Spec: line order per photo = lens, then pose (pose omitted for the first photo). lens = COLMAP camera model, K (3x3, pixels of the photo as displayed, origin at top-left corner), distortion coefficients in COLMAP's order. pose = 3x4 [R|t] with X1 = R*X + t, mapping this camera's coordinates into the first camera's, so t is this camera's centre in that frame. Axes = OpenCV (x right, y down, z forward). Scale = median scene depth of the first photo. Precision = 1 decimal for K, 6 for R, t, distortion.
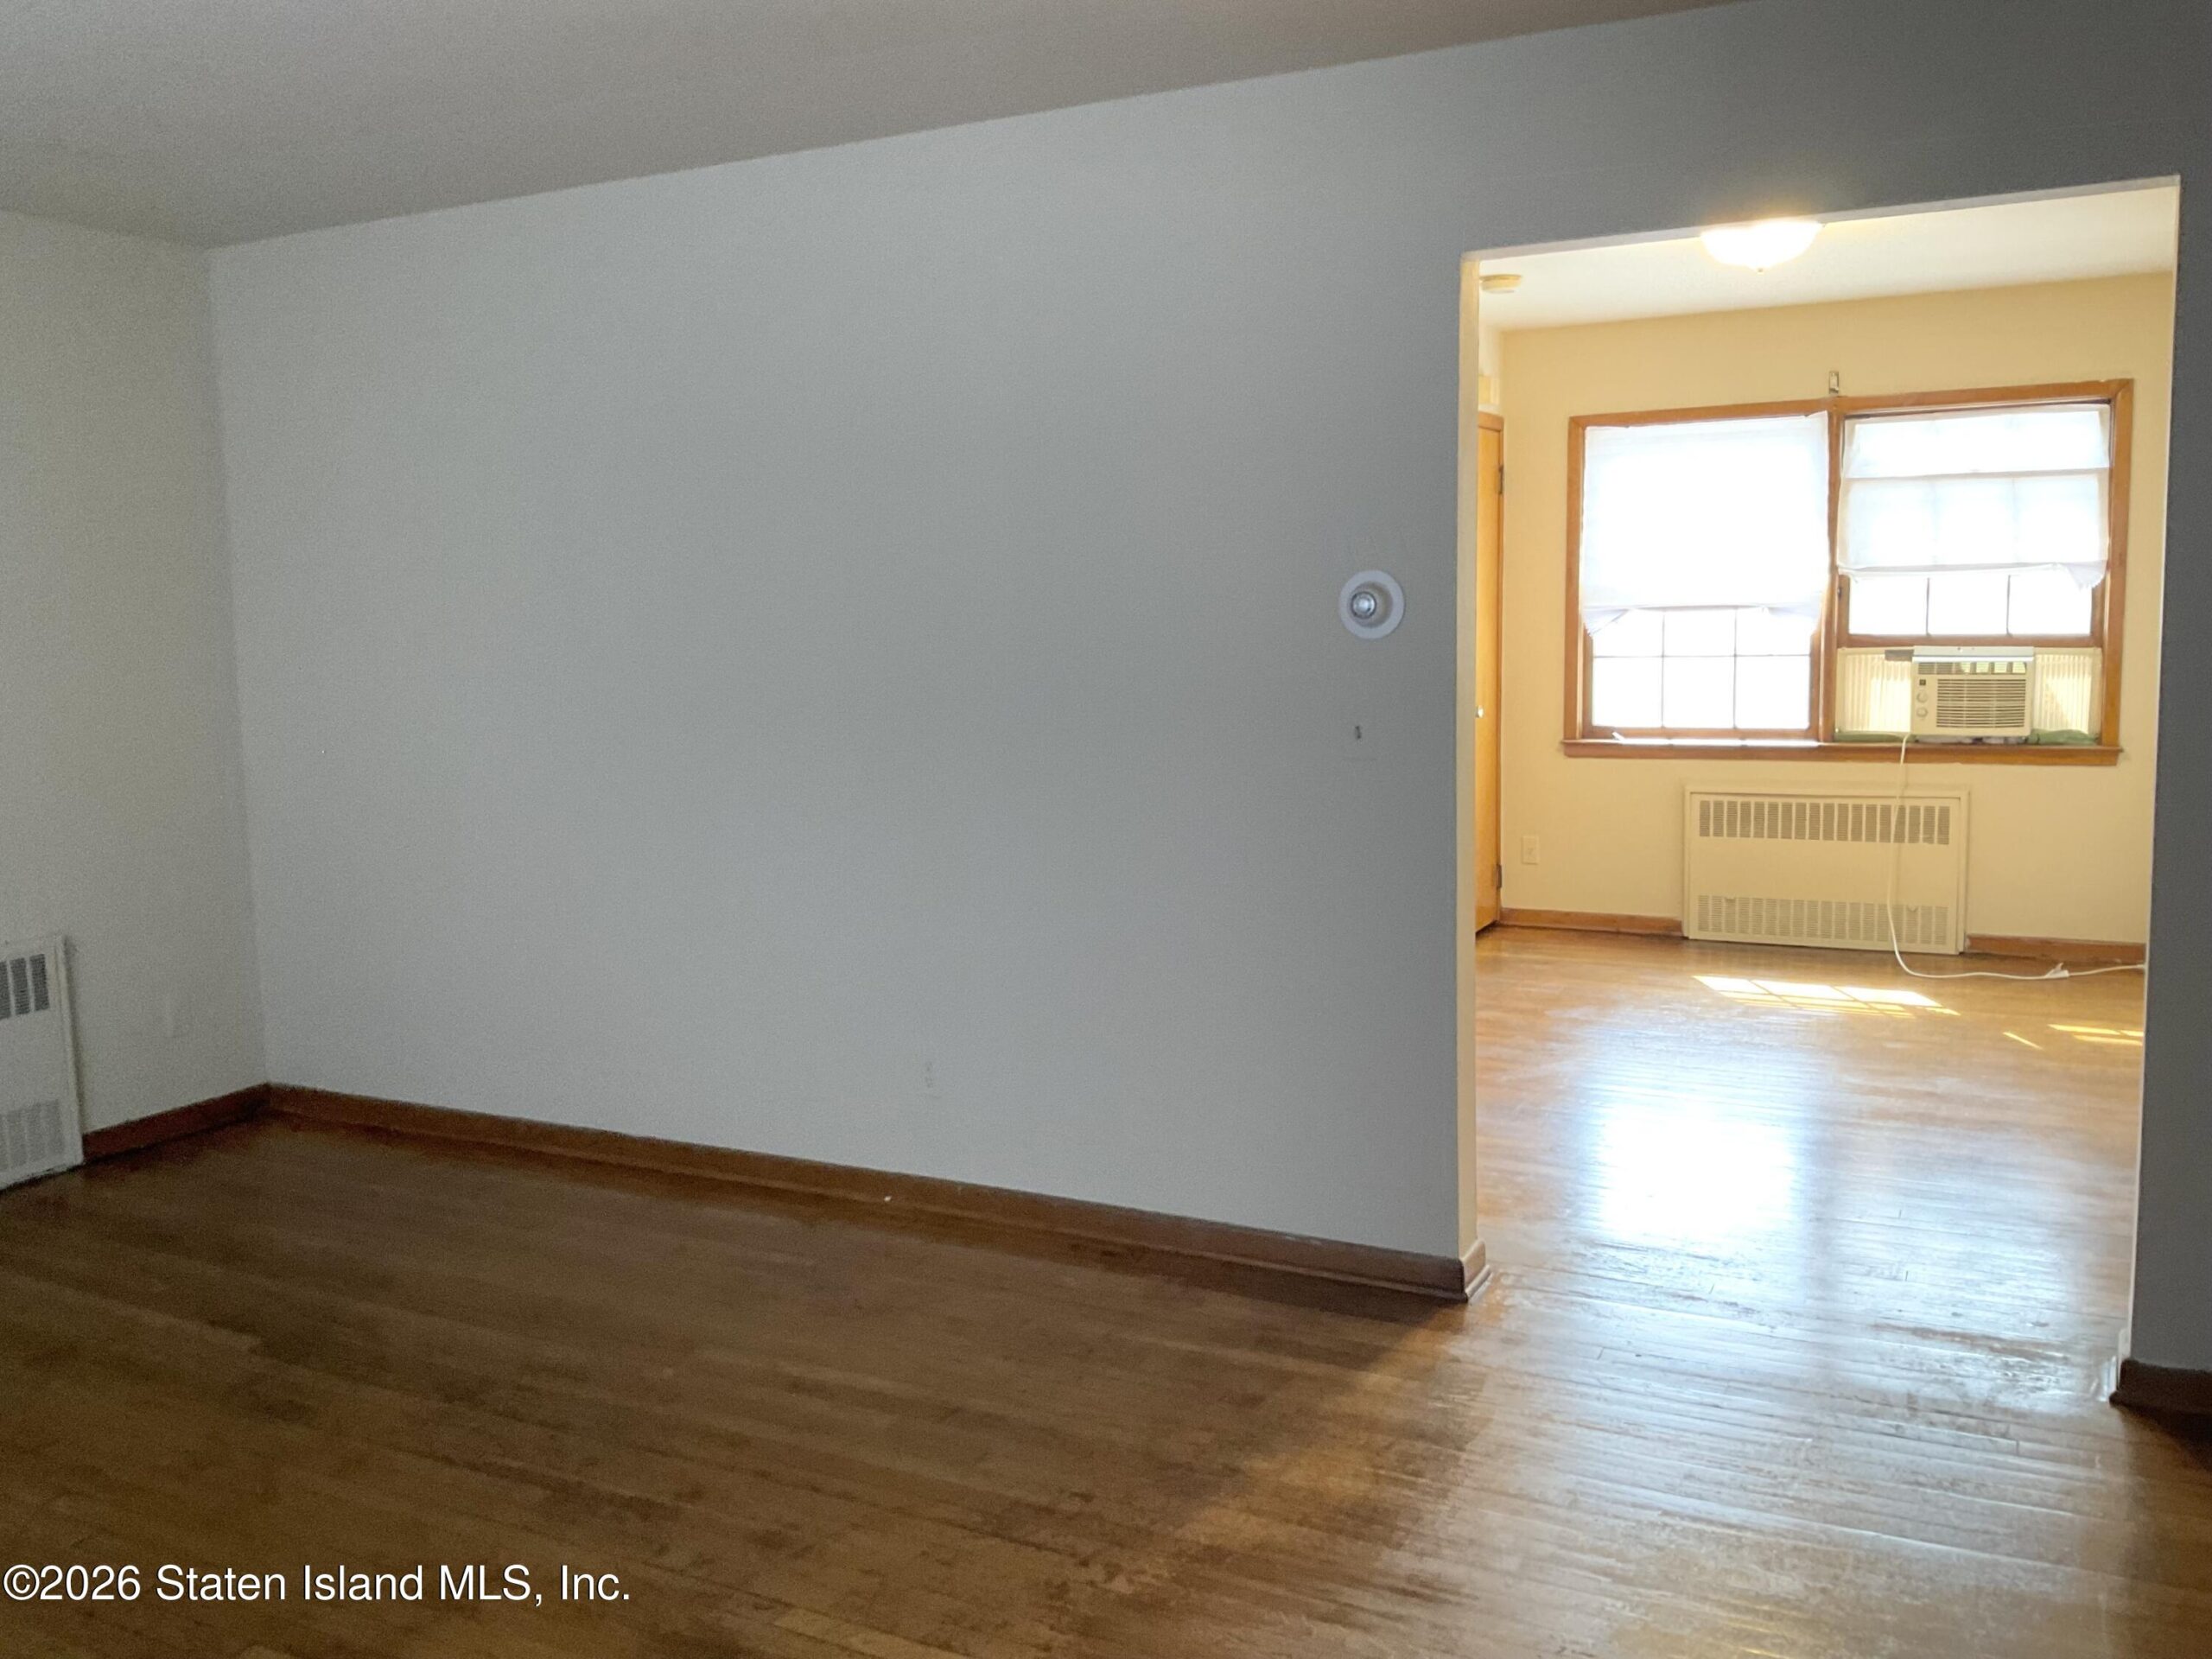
lens RADIAL K [[1837.3, 0, 1102.5], [0, 1837.3, 813.9], [0, 0, 1]] dist [0.079344, -0.148979]
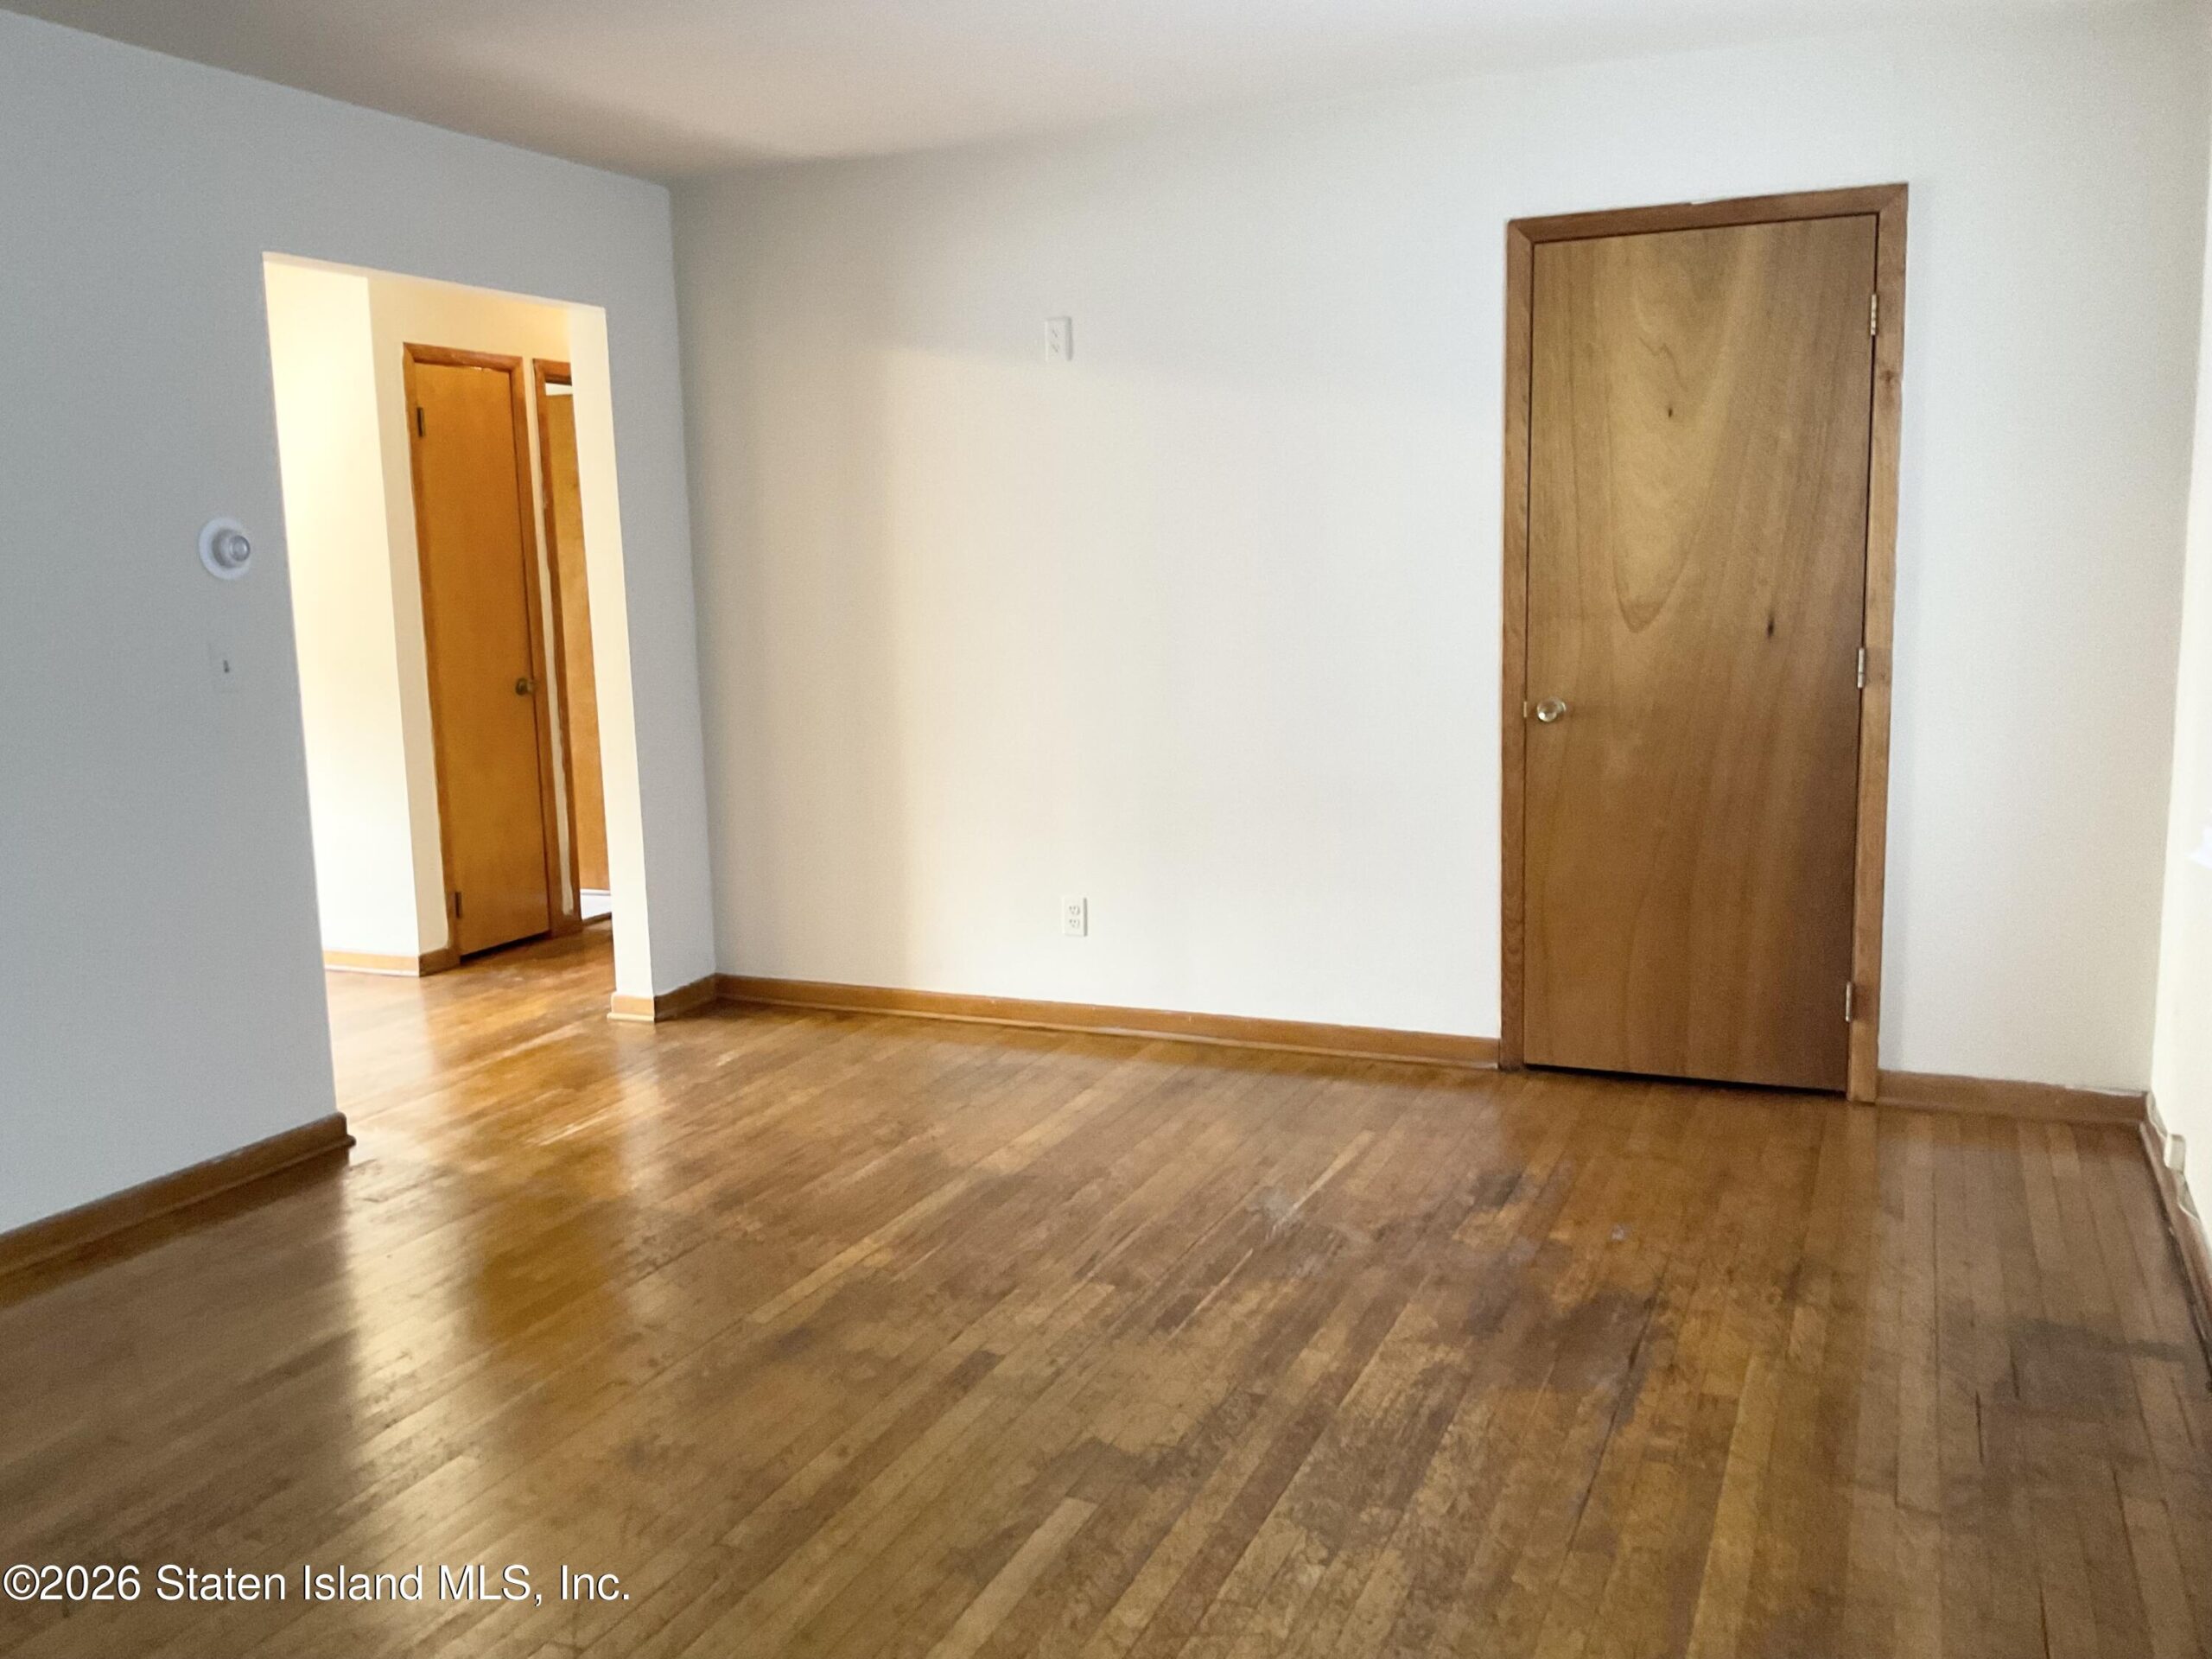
lens RADIAL K [[1822.0, 0, 1097.9], [0, 1822.0, 822.5], [0, 0, 1]] dist [0.101284, -0.206411]
pose [[-0.062911, -0.117941, 0.991026, -1.052097], [0.153634, 0.980012, 0.126383, -0.014147], [-0.986123, 0.160207, -0.043534, 0.590275]]
